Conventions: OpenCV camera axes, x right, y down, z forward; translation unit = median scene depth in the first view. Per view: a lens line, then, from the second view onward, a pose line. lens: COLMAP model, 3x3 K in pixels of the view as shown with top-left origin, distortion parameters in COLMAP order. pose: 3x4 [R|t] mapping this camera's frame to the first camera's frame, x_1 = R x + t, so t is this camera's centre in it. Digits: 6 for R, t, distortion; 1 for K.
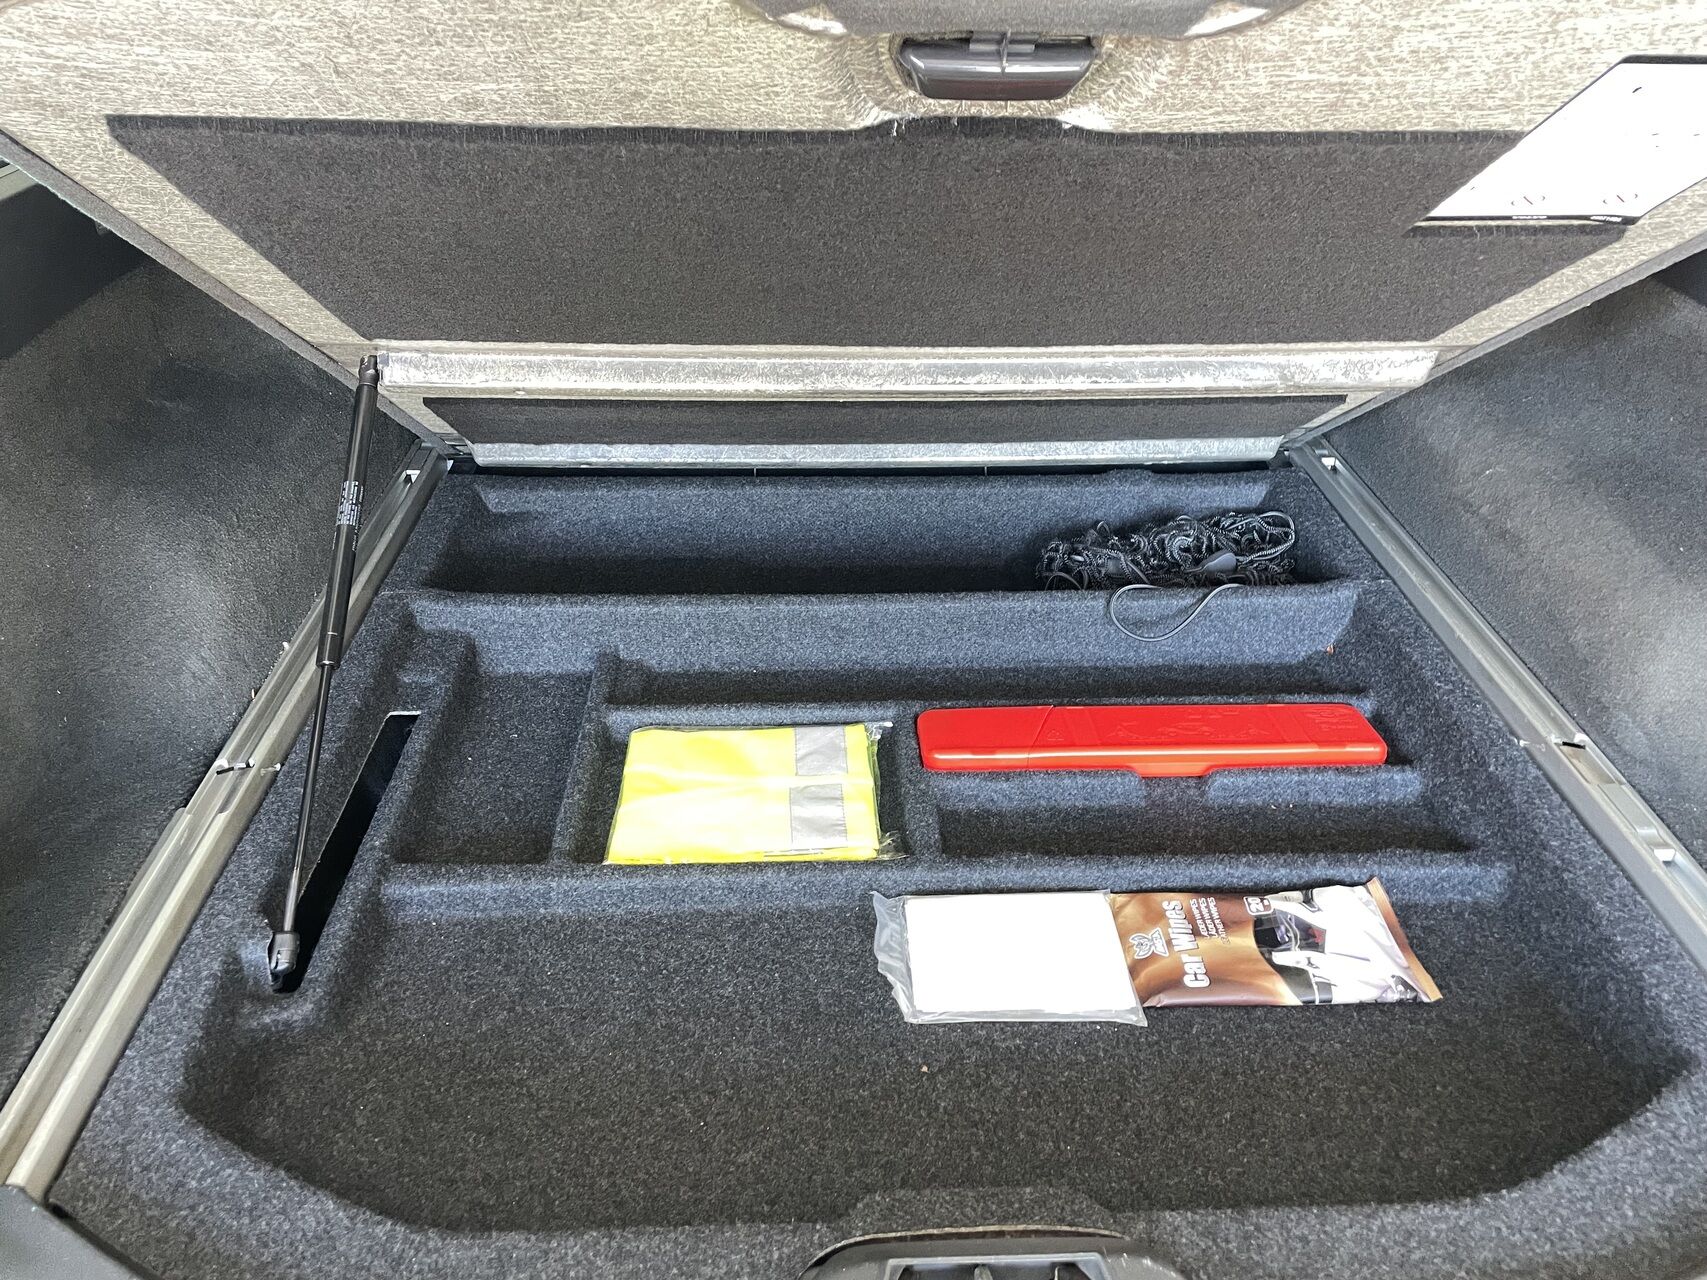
lens RADIAL K [[1288.5, 0, 853.5], [0, 1288.5, 640.0], [0, 0, 1]] dist [0.075123, -0.105641]
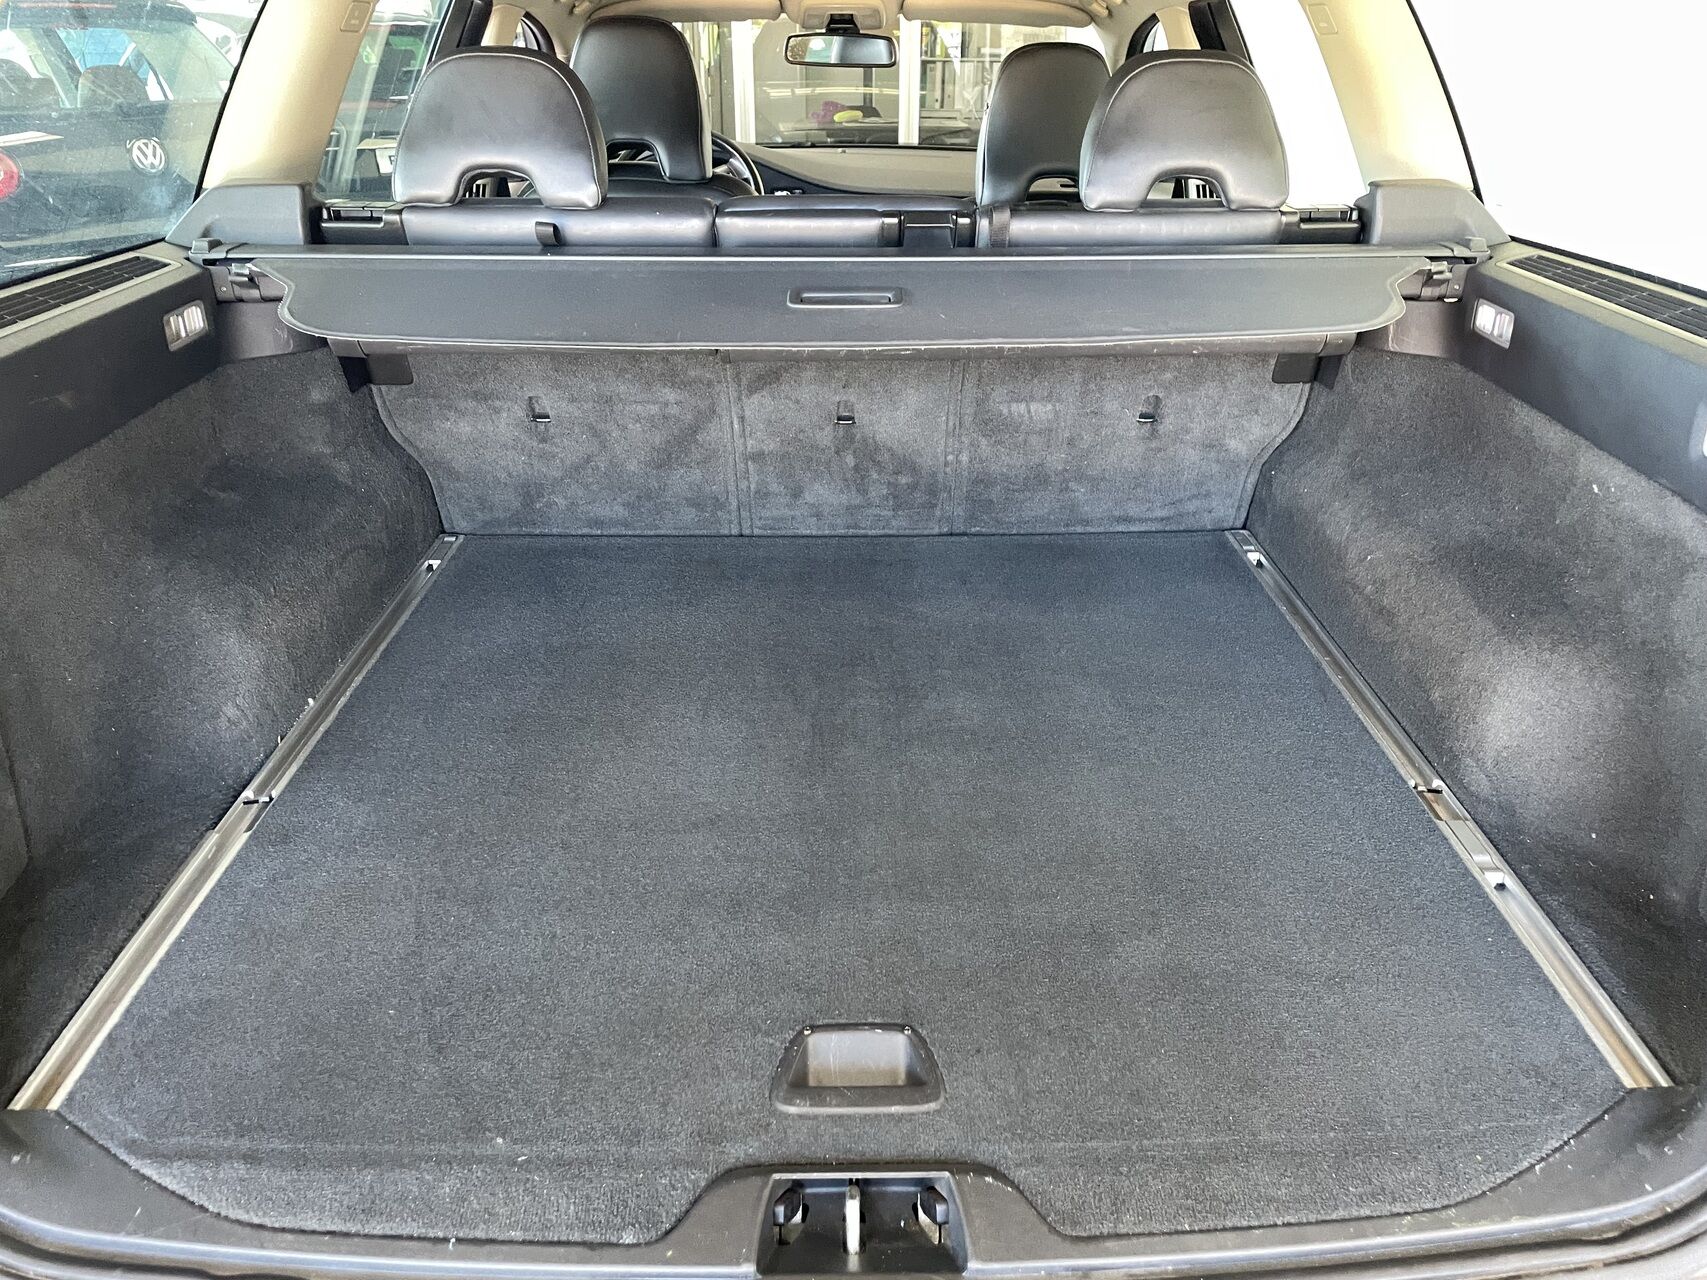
lens RADIAL K [[1287.4, 0, 867.0], [0, 1287.4, 638.5], [0, 0, 1]] dist [0.074347, -0.101540]
pose [[0.999722, 0.004121, -0.023221, 0.089859], [-0.006435, 0.994917, -0.100490, 0.068262], [0.022688, 0.100612, 0.994667, -0.150422]]
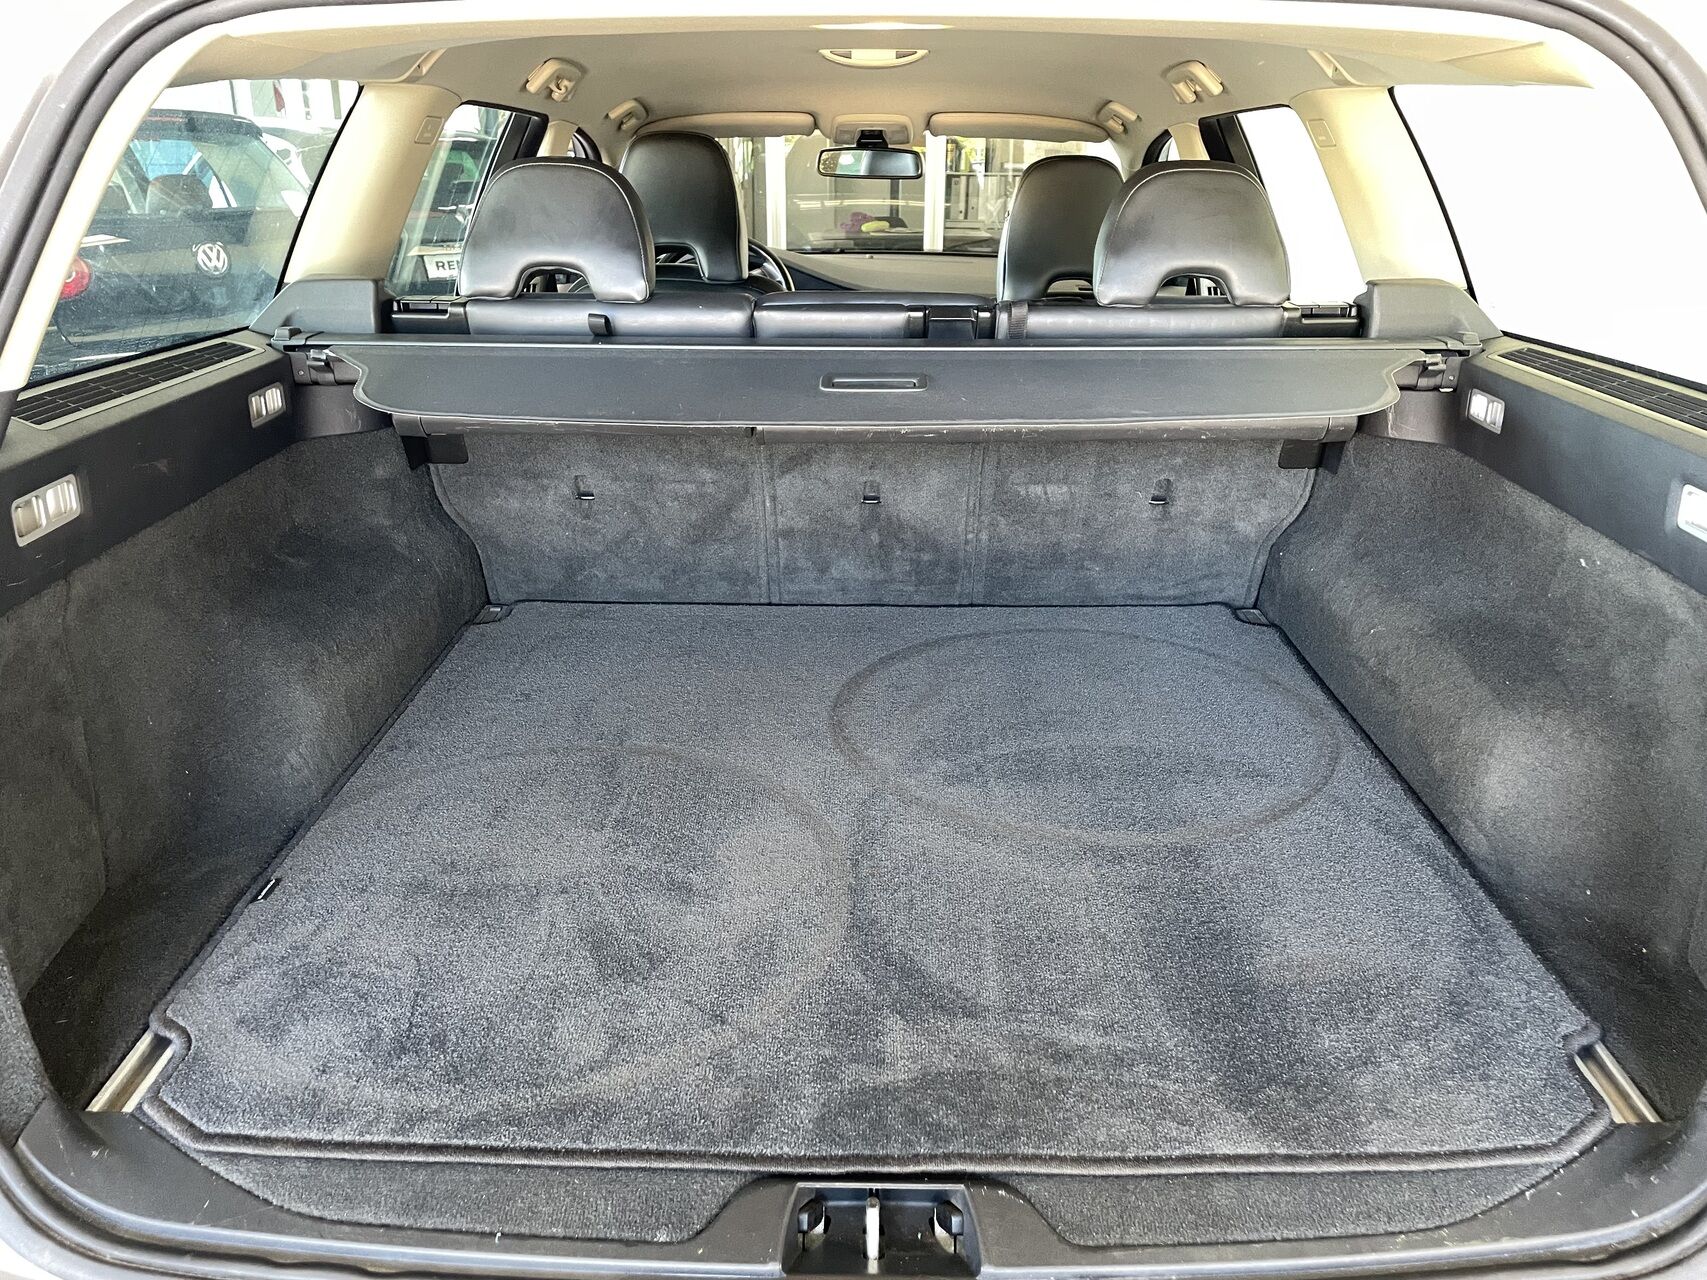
lens RADIAL K [[1288.5, 0, 853.5], [0, 1288.5, 640.0], [0, 0, 1]] dist [0.075123, -0.105641]
pose [[0.998644, 0.013744, -0.050211, 0.088977], [-0.022288, 0.984530, -0.173792, 0.112167], [0.047045, 0.174676, 0.983501, -0.215902]]
